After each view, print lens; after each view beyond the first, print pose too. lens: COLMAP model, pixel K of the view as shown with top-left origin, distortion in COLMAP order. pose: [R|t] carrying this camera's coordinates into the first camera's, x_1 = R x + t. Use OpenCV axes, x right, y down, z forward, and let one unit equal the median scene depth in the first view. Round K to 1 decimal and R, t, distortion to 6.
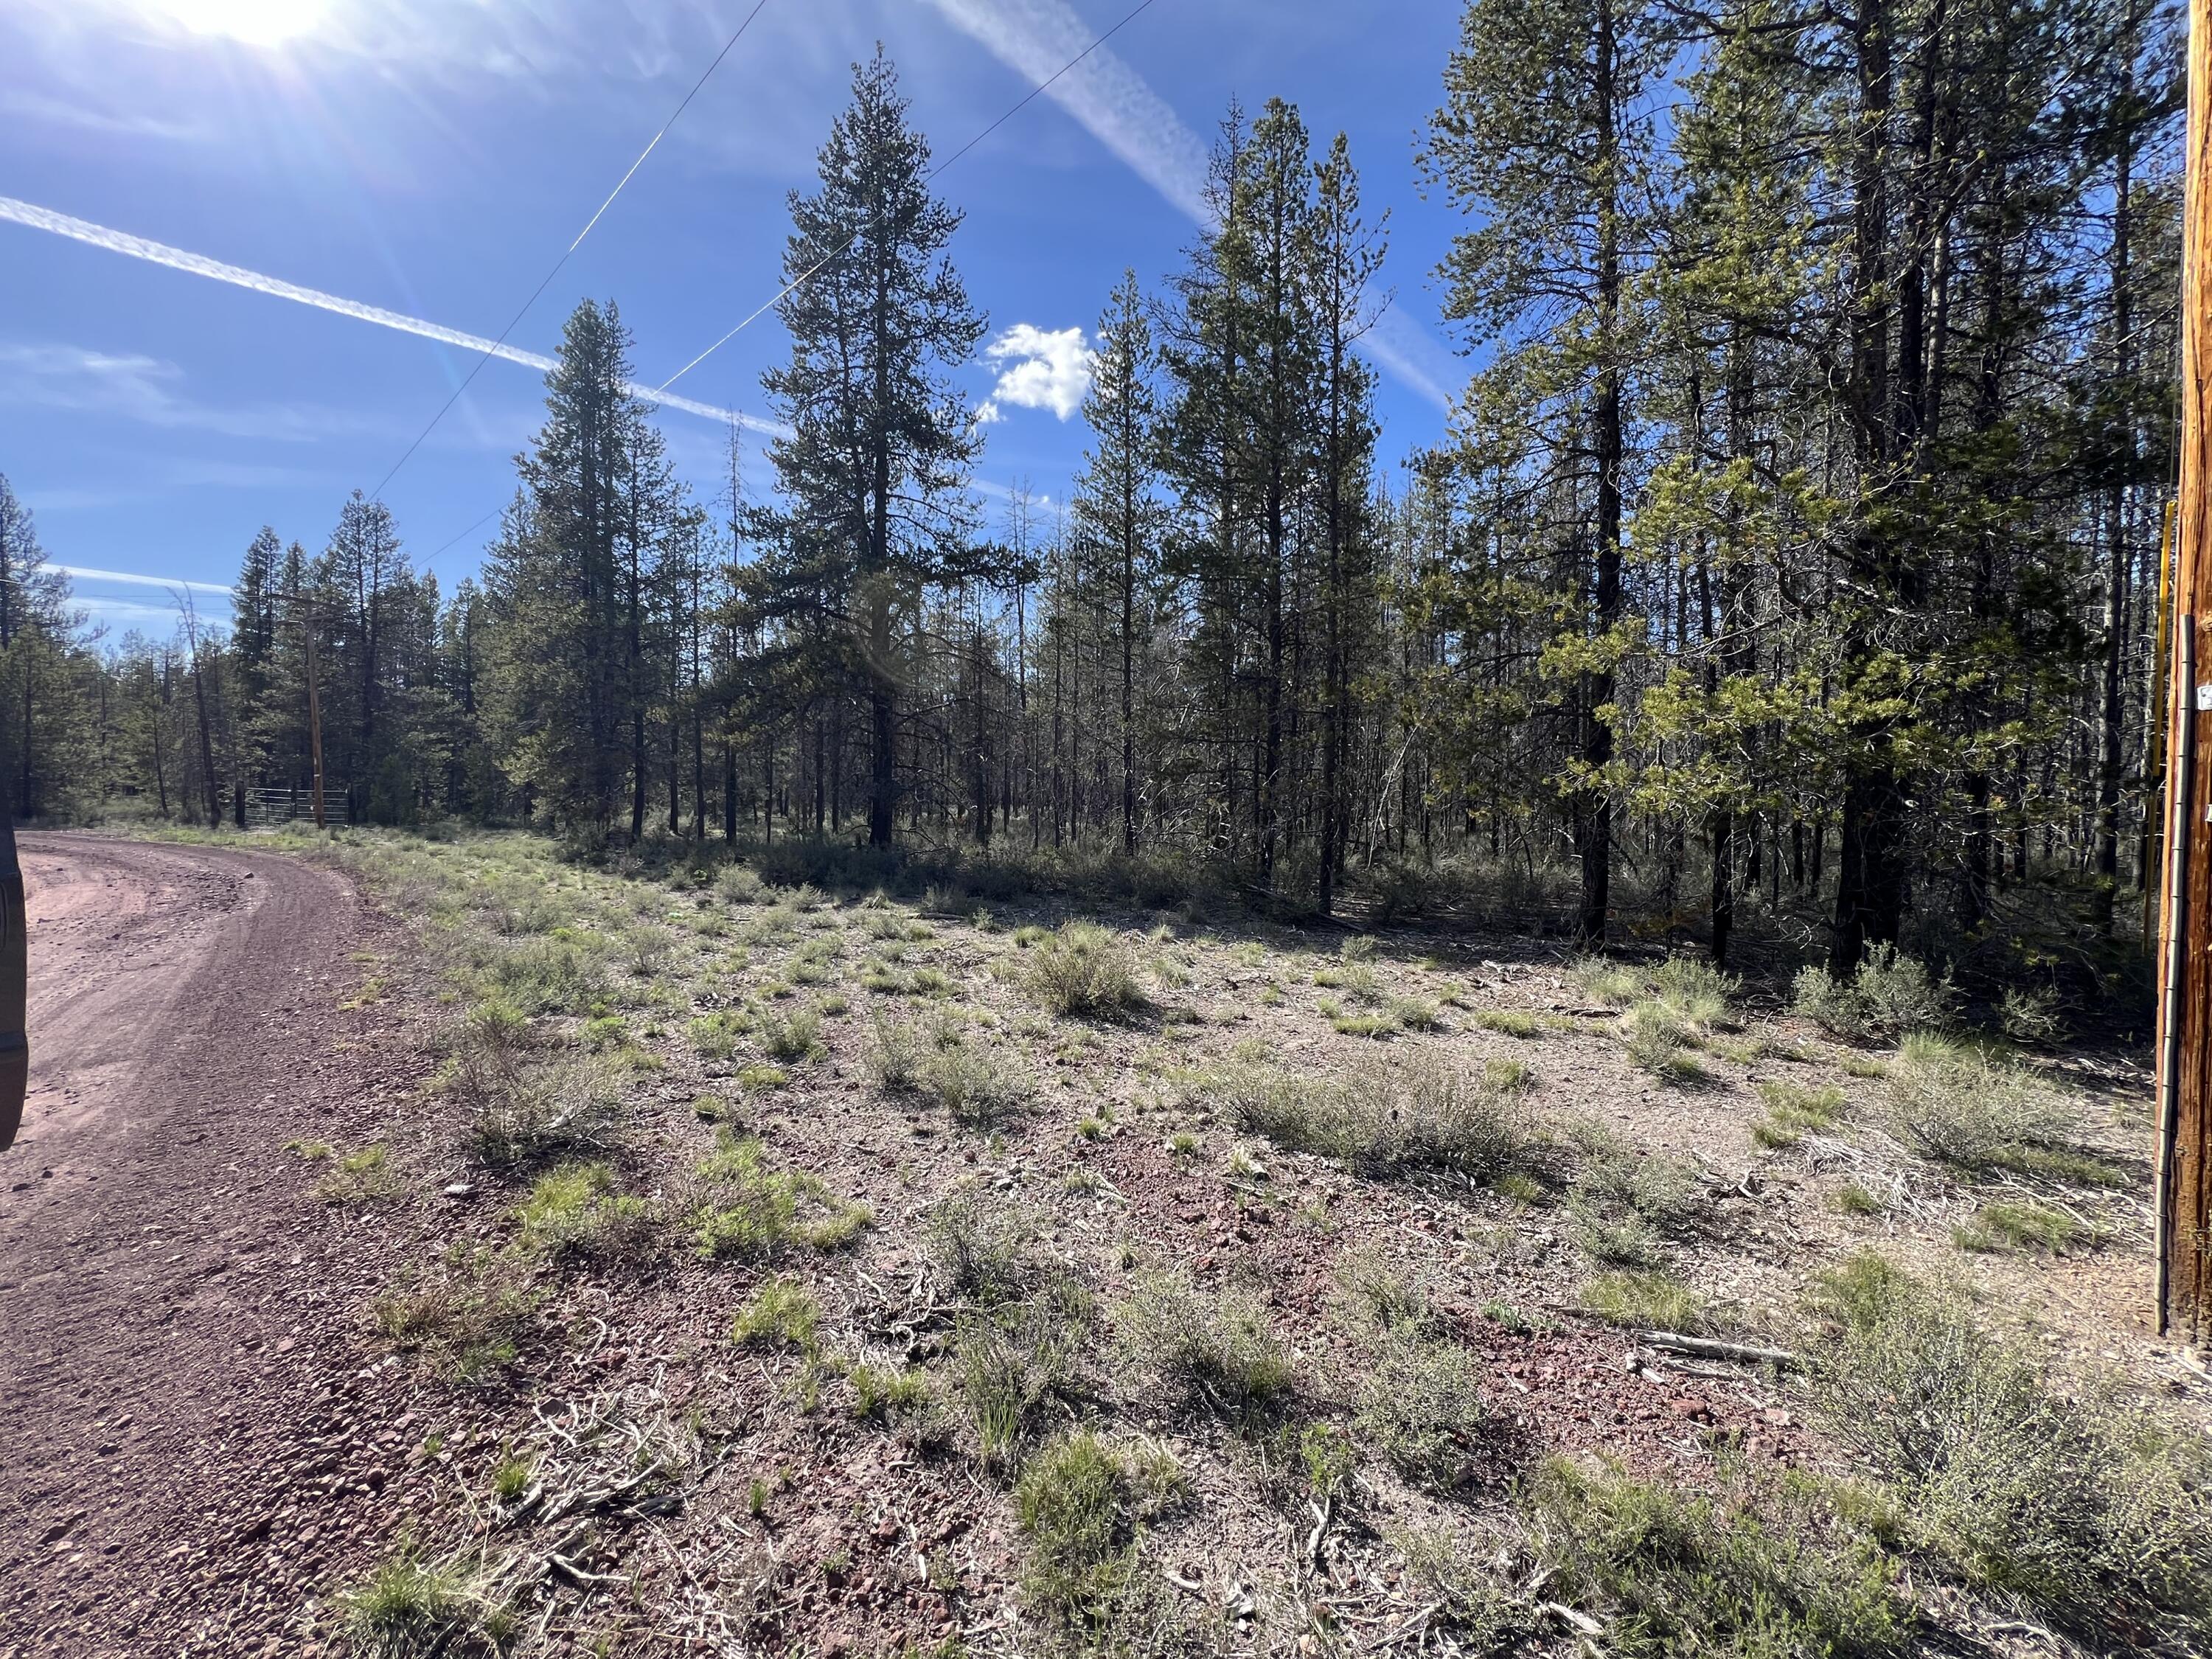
lens RADIAL K [[882.9, 0, 1100.5], [0, 882.9, 838.0], [0, 0, 1]] dist [-0.004256, 0.000255]
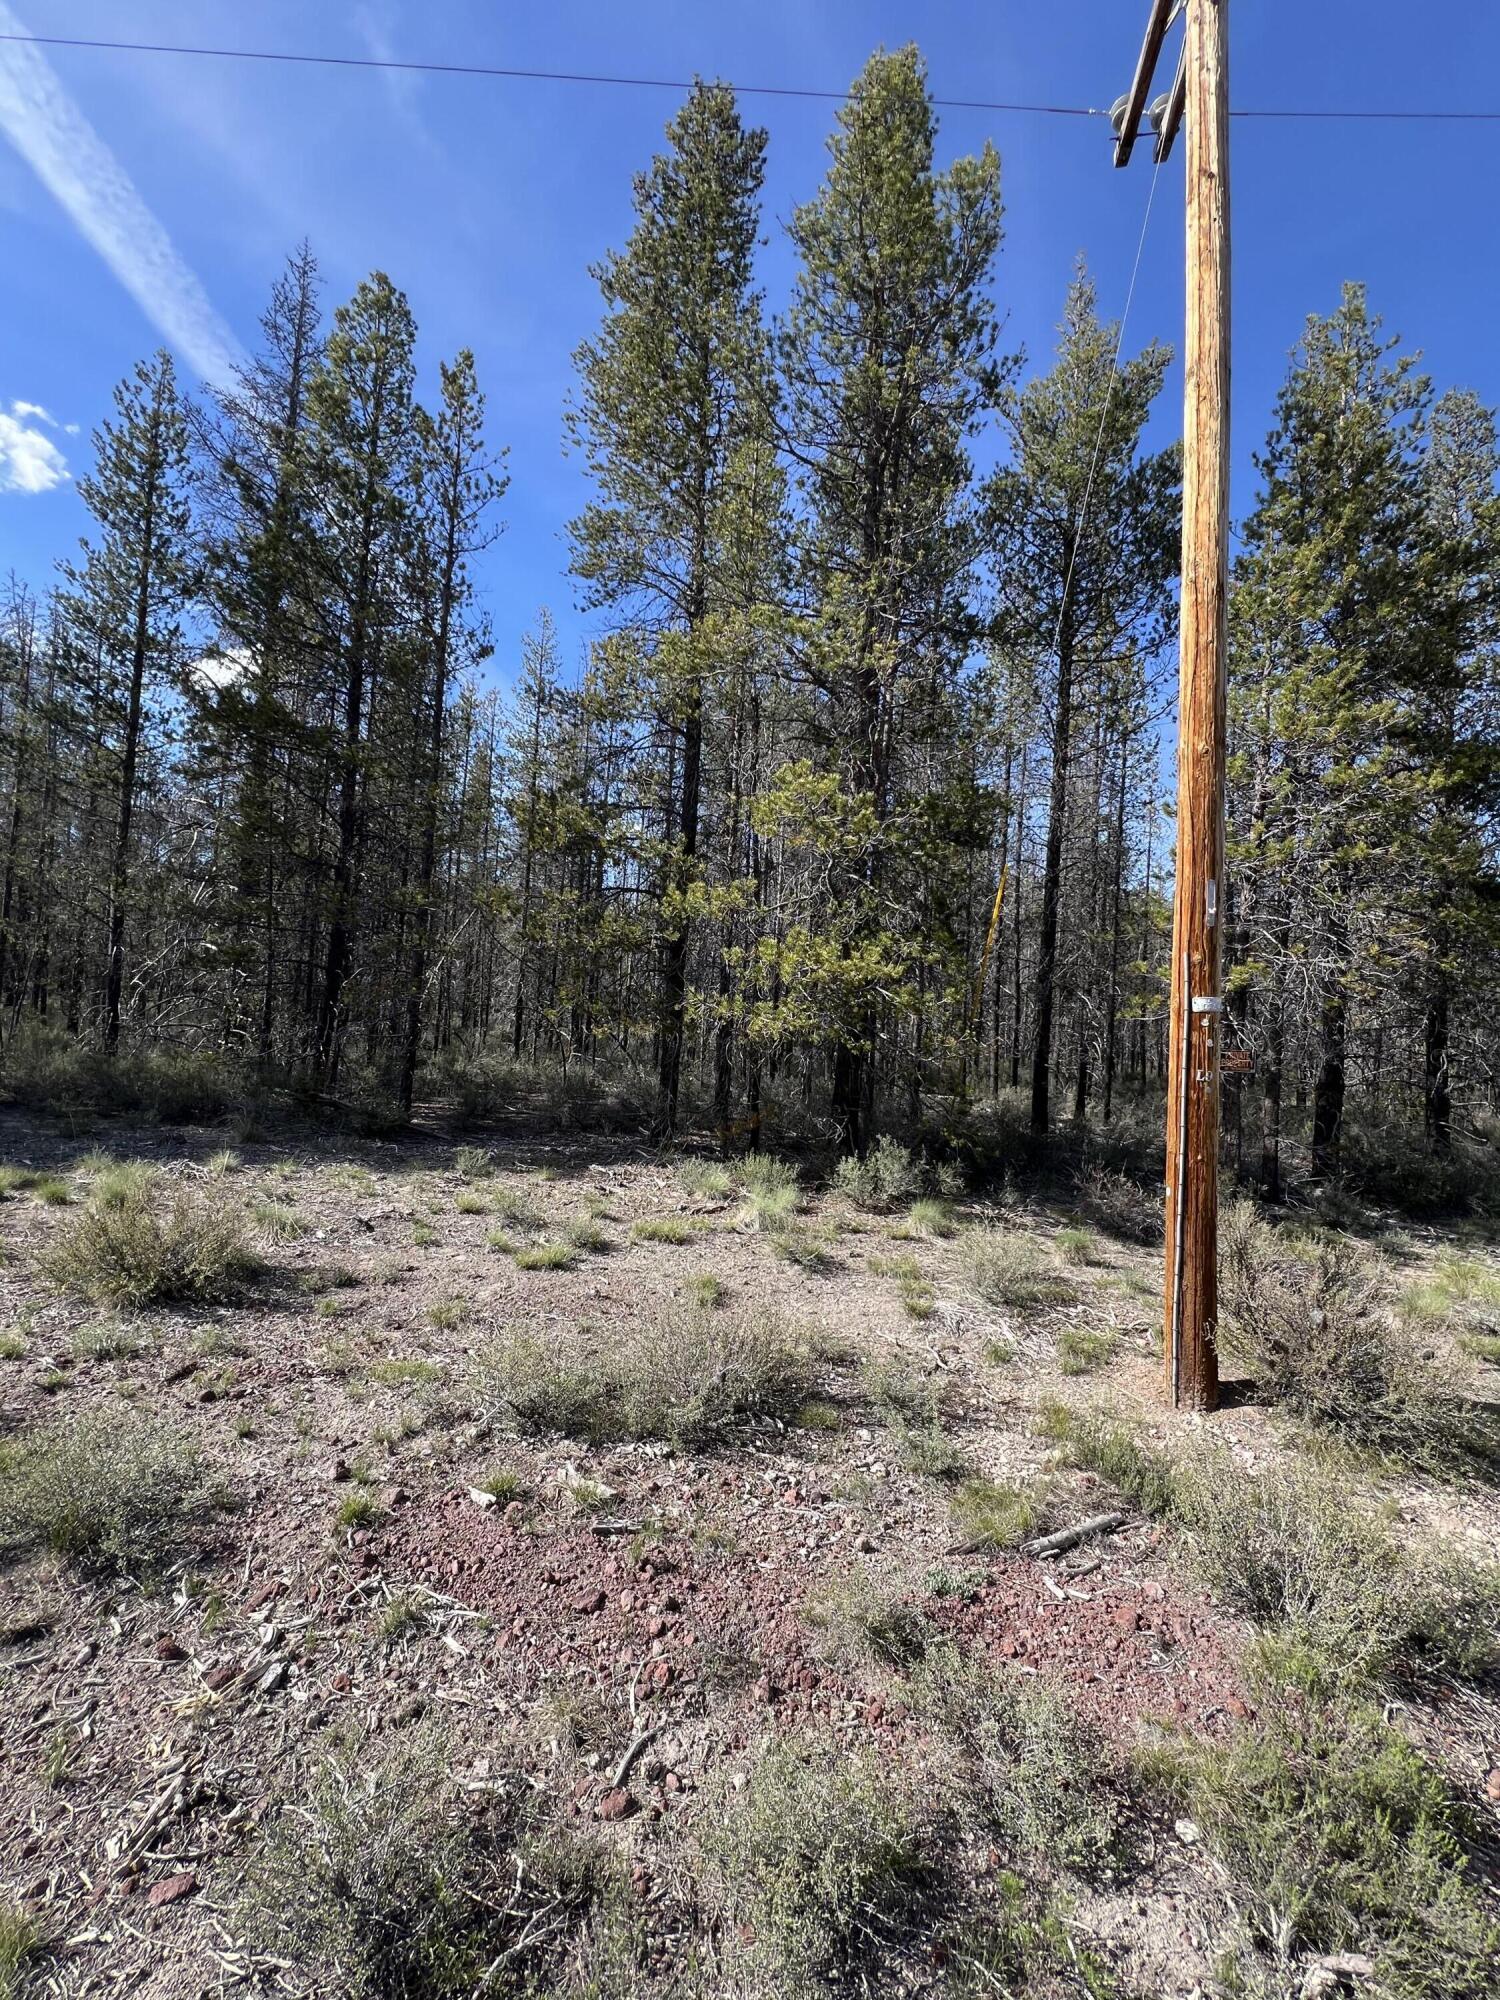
lens RADIAL K [[798.2, 0, 750.8], [0, 798.2, 1001.7], [0, 0, 1]] dist [-0.004256, 0.000255]
pose [[0.717091, 0.052421, 0.695005, -0.153228], [-0.028564, 0.998540, -0.045844, -0.029911], [-0.696394, 0.013022, 0.717541, 0.208485]]
